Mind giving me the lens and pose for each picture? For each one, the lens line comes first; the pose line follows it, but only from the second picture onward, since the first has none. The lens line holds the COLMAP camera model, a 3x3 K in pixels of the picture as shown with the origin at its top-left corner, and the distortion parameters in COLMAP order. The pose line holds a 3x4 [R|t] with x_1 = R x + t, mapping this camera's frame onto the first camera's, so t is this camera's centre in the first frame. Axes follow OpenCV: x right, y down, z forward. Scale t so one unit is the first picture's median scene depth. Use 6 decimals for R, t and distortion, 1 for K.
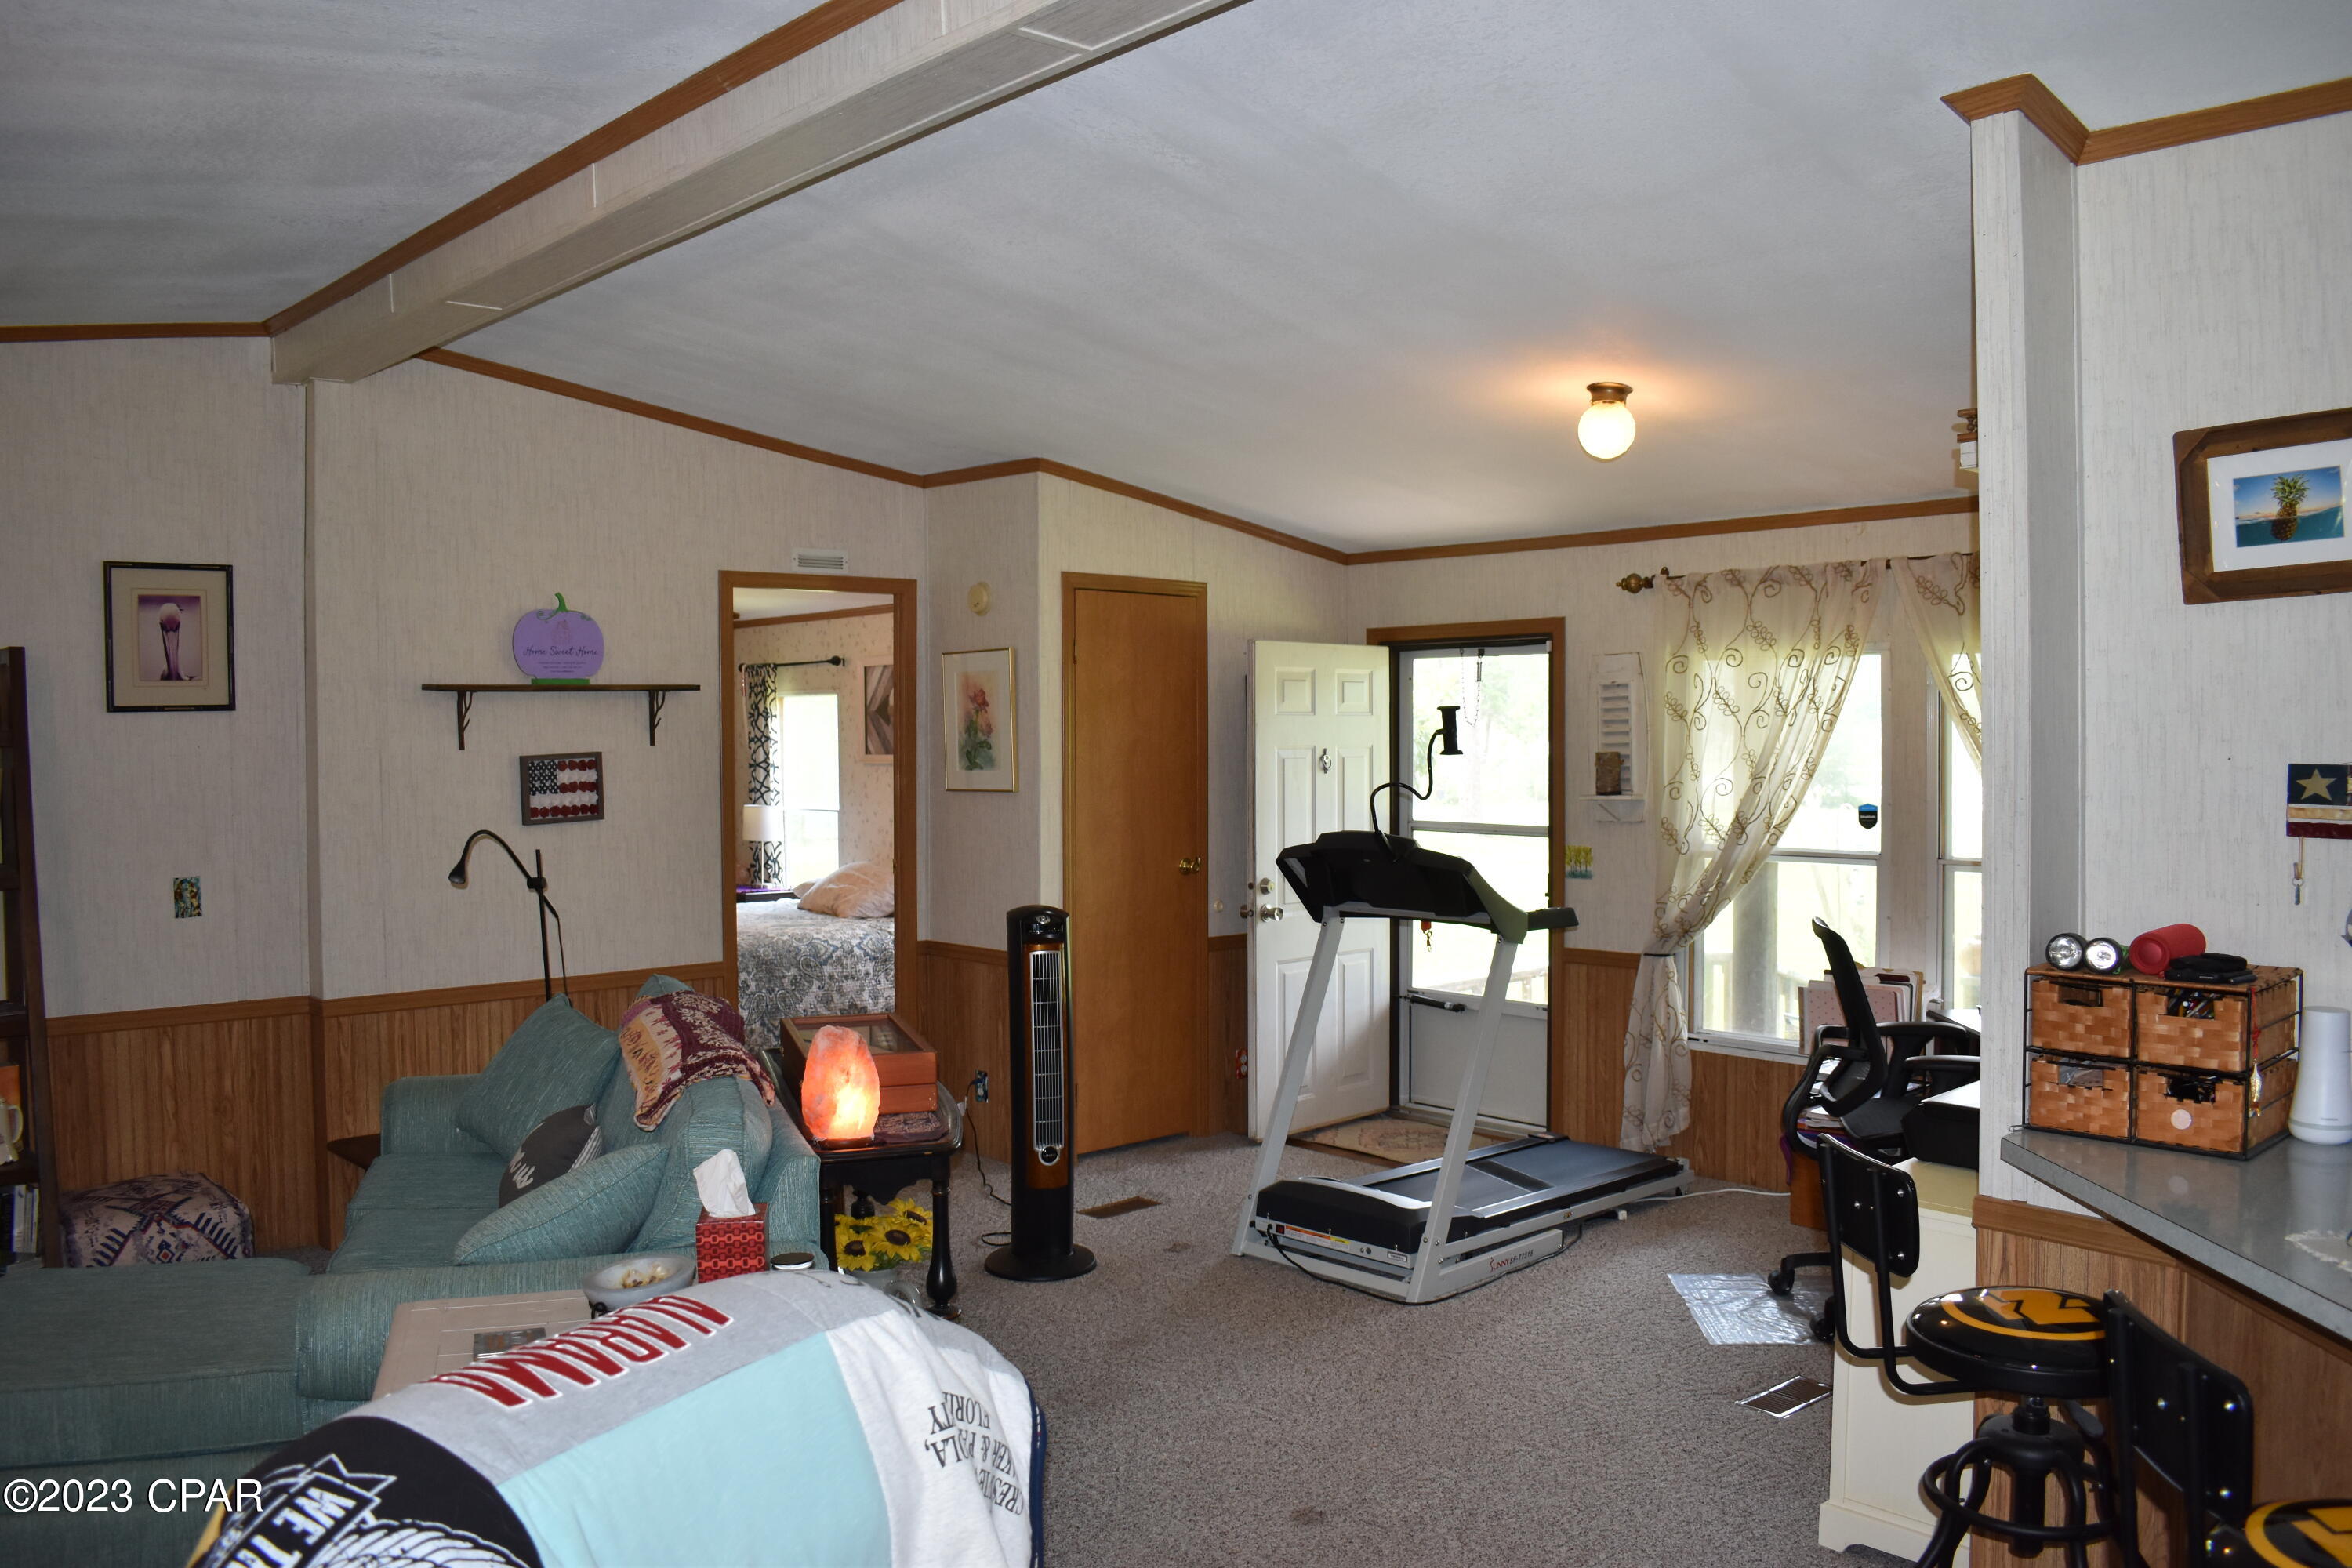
lens RADIAL K [[1854.2, 0, 1176.0], [0, 1854.2, 784.0], [0, 0, 1]] dist [-0.095034, 0.000824]
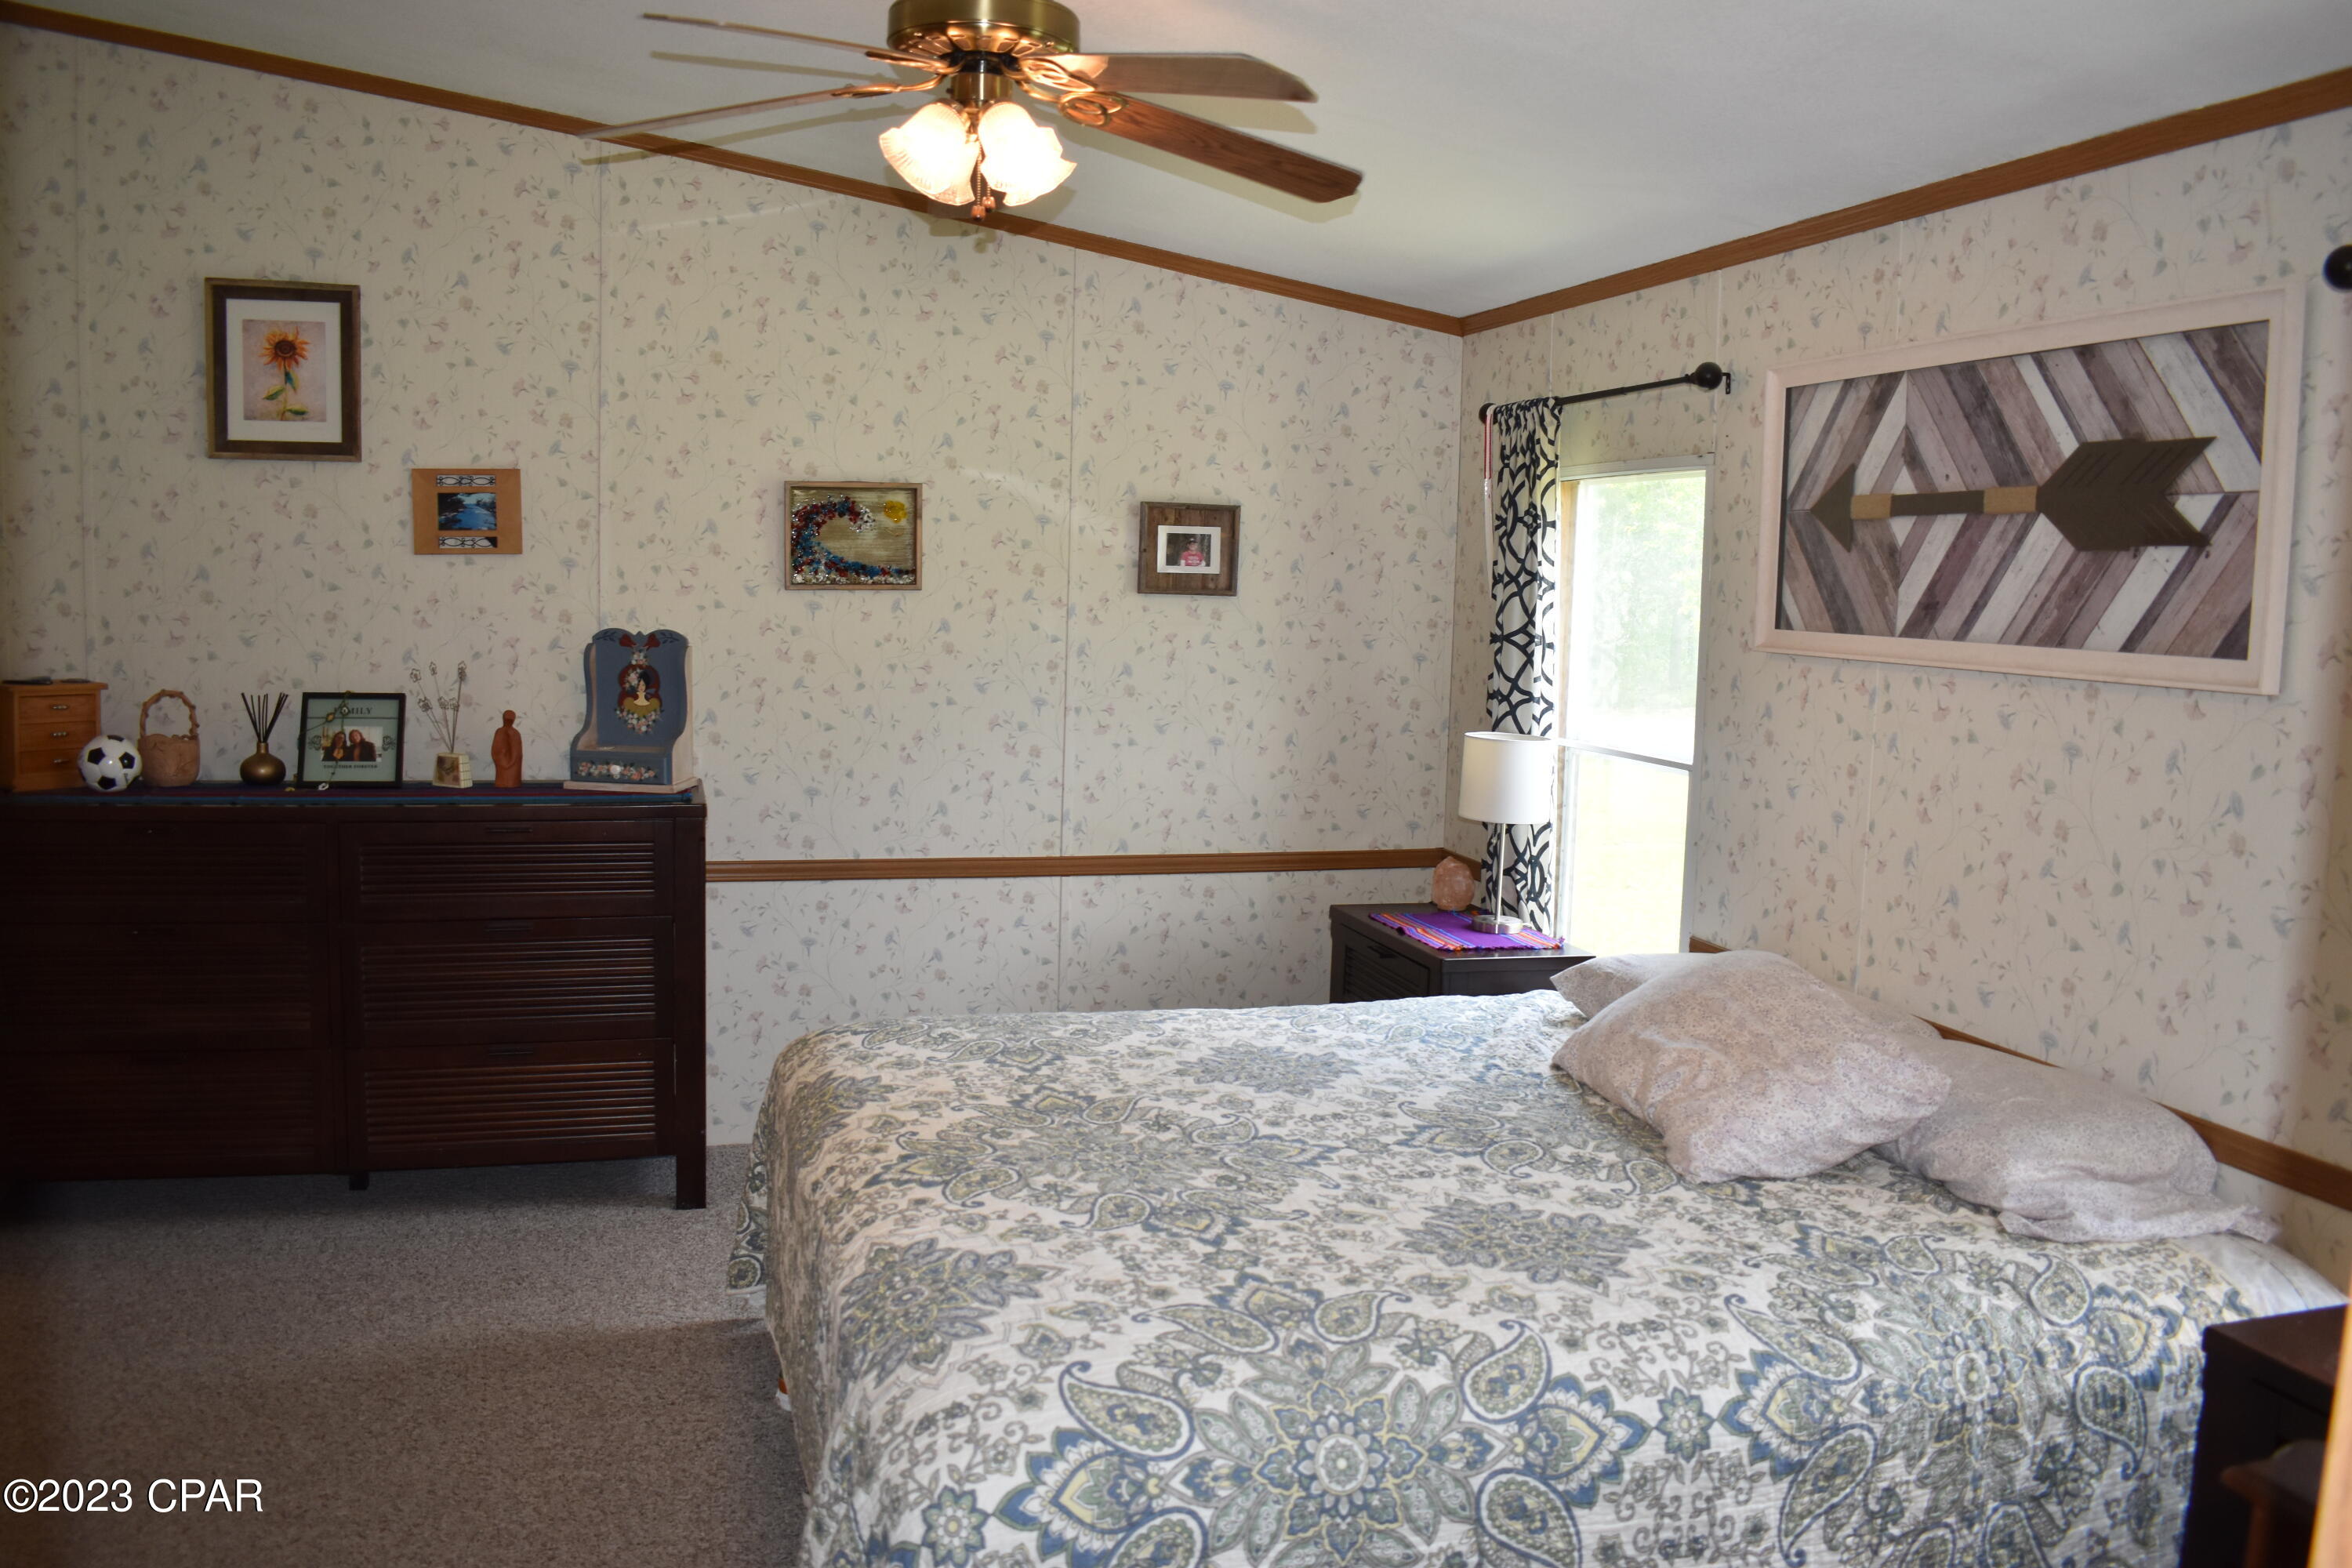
lens RADIAL K [[1854.2, 0, 1176.0], [0, 1854.2, 784.0], [0, 0, 1]] dist [-0.095034, 0.000824]
pose [[0.898234, 0.078462, -0.432458, -0.115008], [-0.042170, 0.994782, 0.092897, -0.014168], [0.437490, -0.065207, 0.896856, 0.619372]]
